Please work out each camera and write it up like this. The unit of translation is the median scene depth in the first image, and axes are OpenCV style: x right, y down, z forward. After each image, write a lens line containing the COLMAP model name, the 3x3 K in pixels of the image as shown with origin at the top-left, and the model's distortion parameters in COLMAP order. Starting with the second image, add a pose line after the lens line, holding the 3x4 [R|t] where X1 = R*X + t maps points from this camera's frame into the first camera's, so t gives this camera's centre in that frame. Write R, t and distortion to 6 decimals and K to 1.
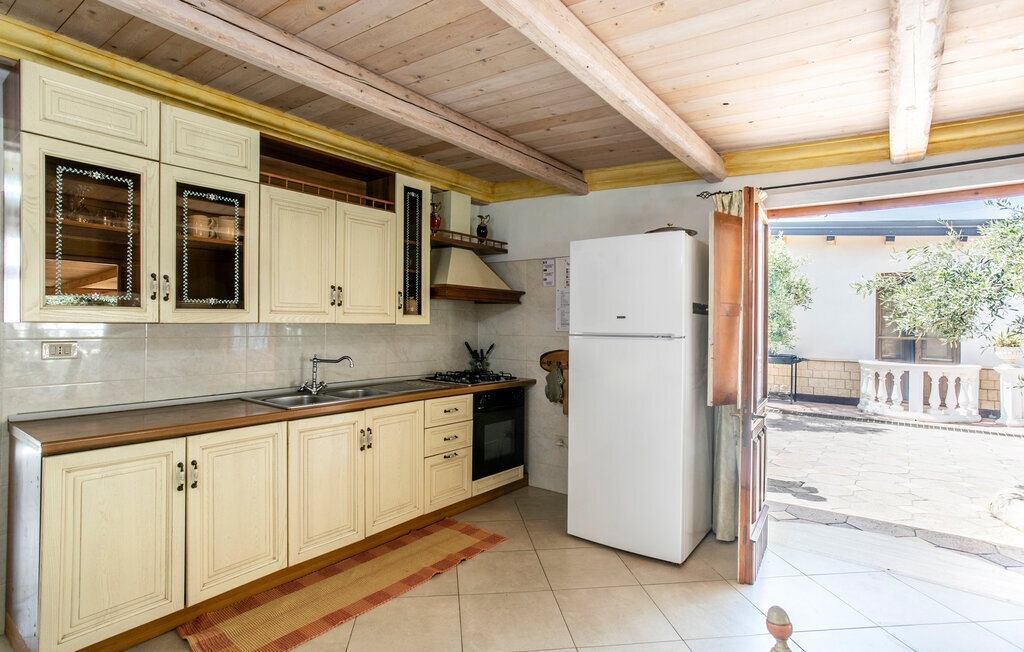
lens RADIAL K [[538.8, 0, 511.6], [0, 538.8, 314.5], [0, 0, 1]] dist [-0.001338, 0.000198]
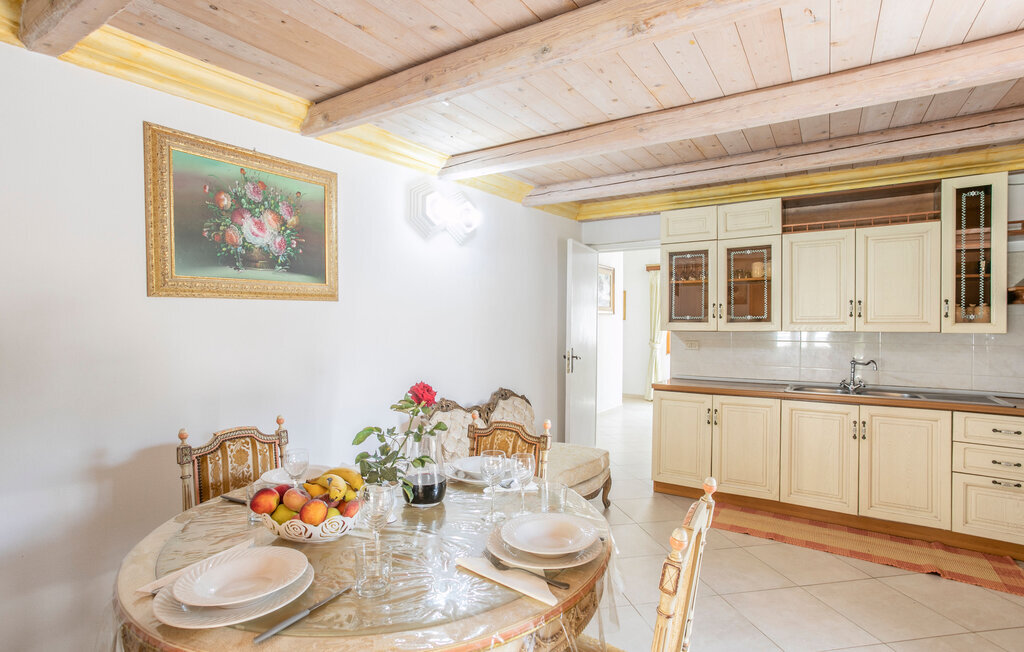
lens RADIAL K [[517.5, 0, 512.0], [0, 517.5, 326.0], [0, 0, 1]] dist [-0.001349, 0.000159]
pose [[0.056401, -0.021474, -0.998177, 0.822619], [0.003823, 0.999766, -0.021292, 0.027214], [0.998401, -0.002615, 0.056470, 0.191678]]
